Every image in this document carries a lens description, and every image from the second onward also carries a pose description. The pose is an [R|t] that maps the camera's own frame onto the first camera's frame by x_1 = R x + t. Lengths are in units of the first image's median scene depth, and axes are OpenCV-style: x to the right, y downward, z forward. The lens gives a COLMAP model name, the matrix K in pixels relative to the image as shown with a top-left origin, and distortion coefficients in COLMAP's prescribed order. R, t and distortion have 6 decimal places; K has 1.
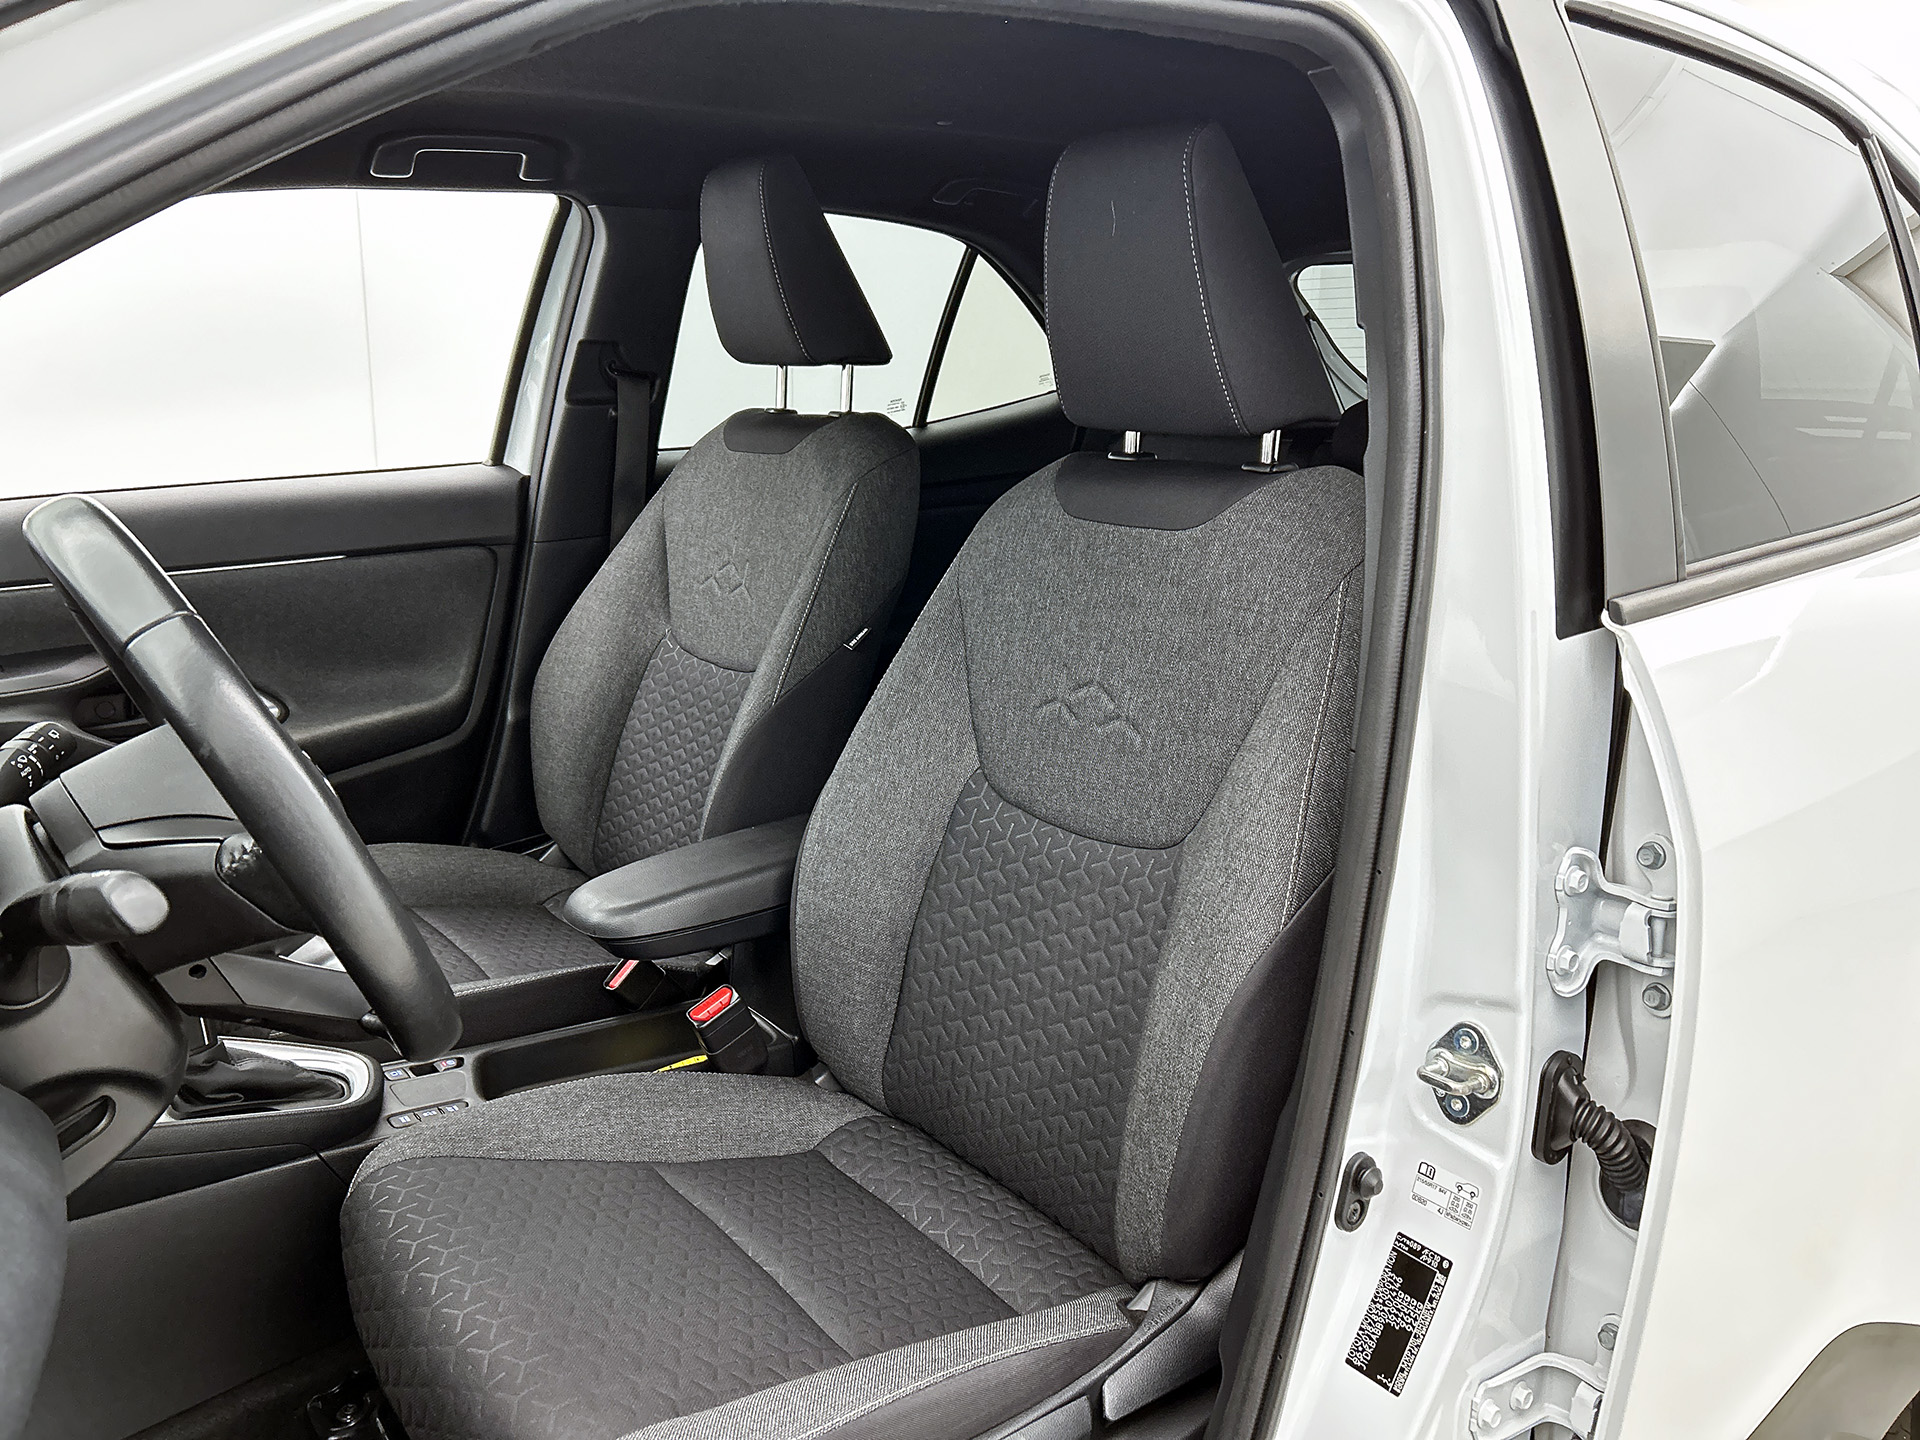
lens RADIAL K [[1465.4, 0, 960.0], [0, 1465.4, 727.6], [0, 0, 1]] dist [0.057370, -0.072529]
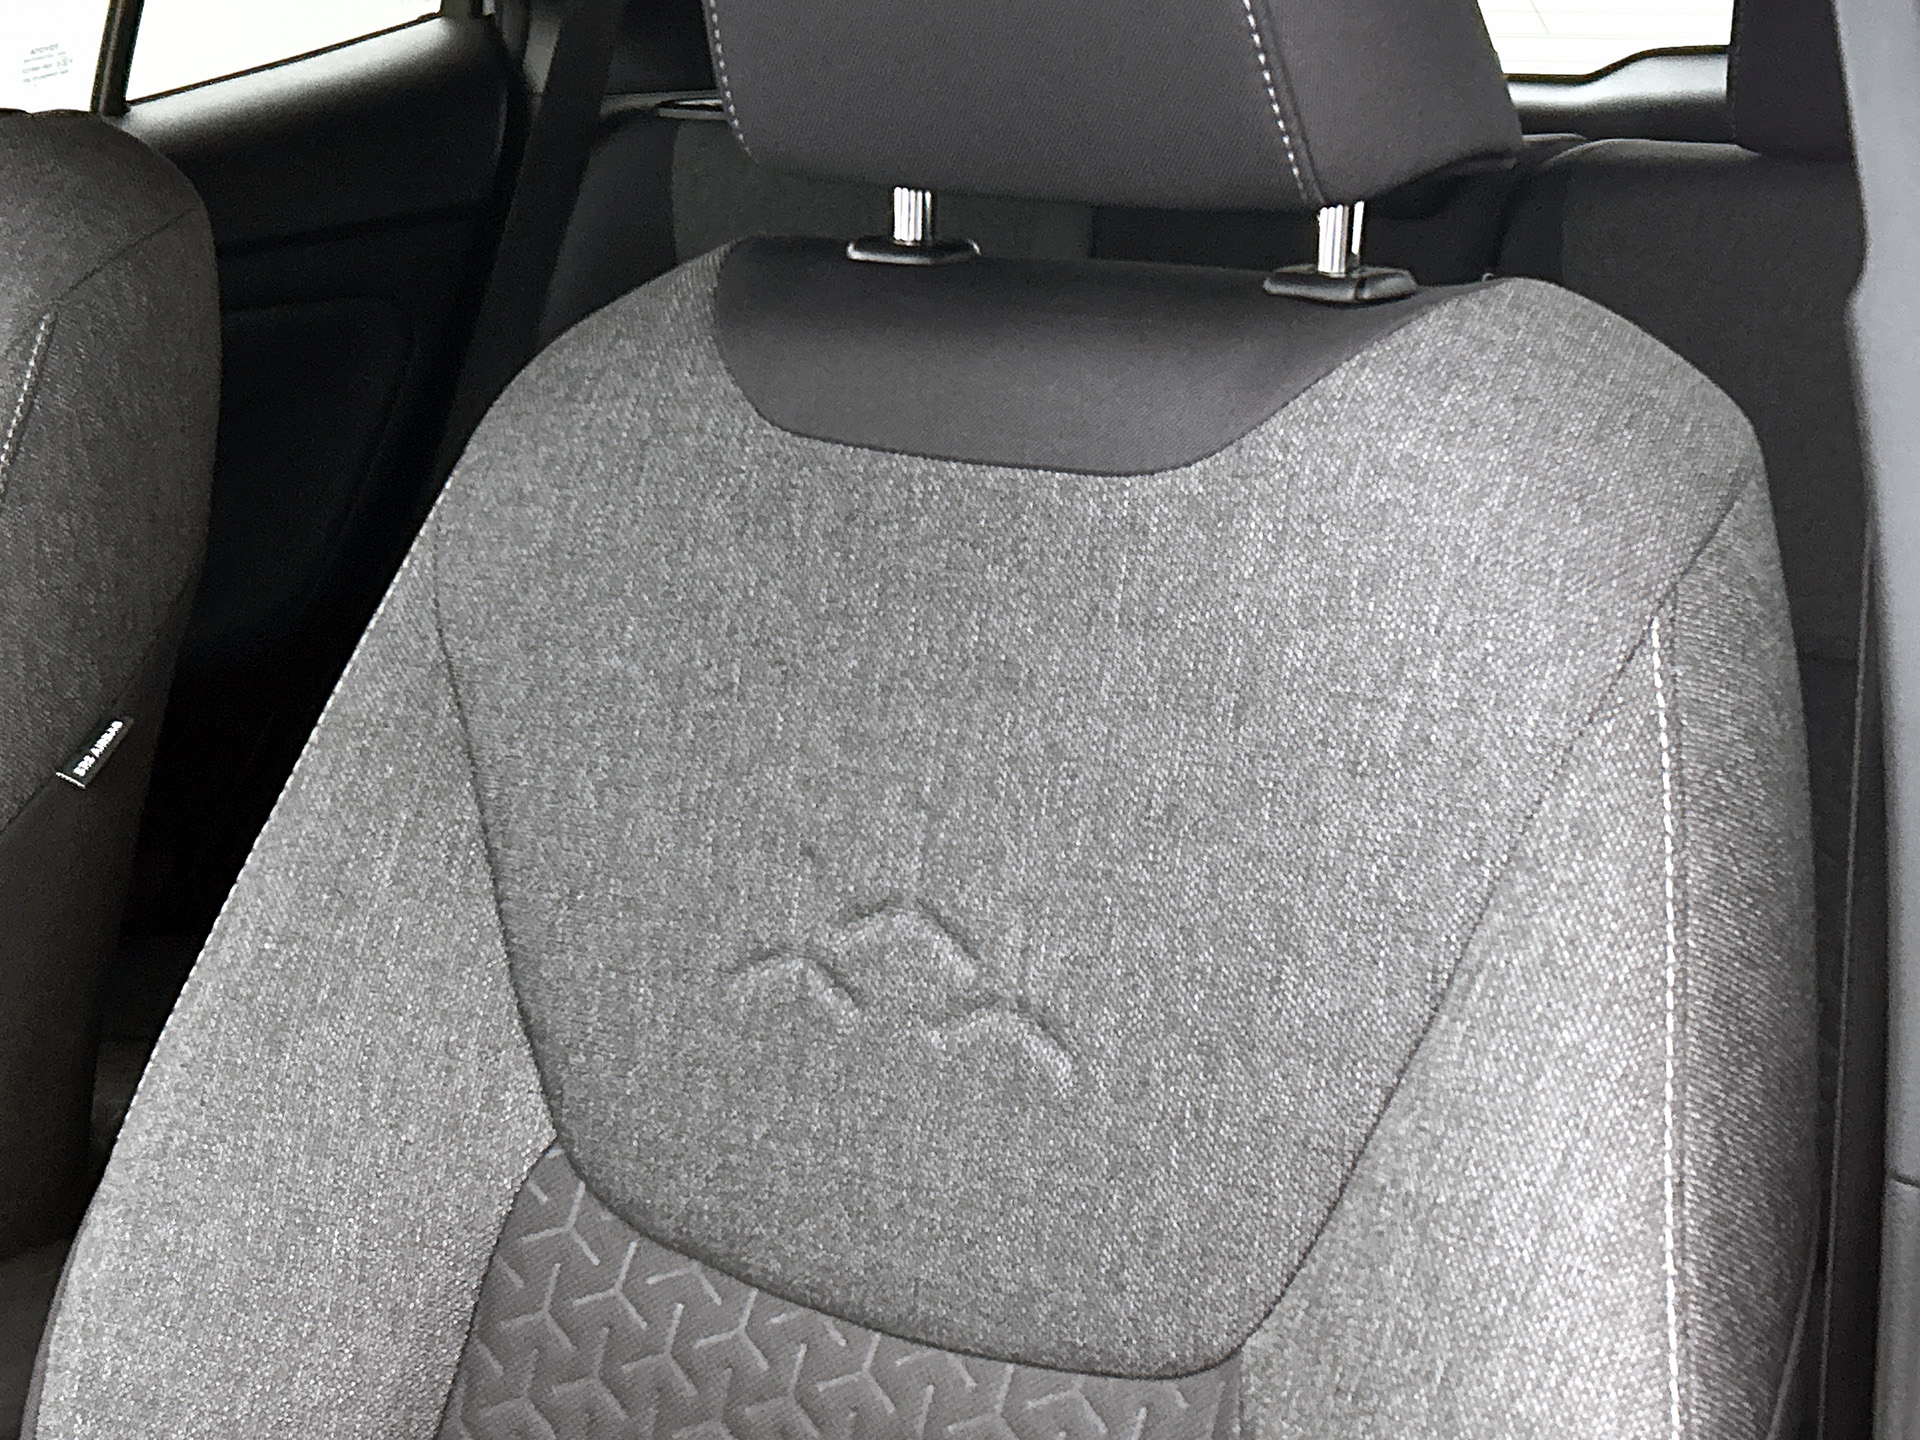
lens RADIAL K [[3056.4, 0, 965.6], [0, 3056.4, 705.3], [0, 0, 1]] dist [0.184308, 0.000000]
pose [[0.958141, -0.076704, 0.275829, -0.096773], [0.074246, 0.997052, 0.019357, -0.092601], [-0.276501, 0.001932, 0.961012, 0.283625]]
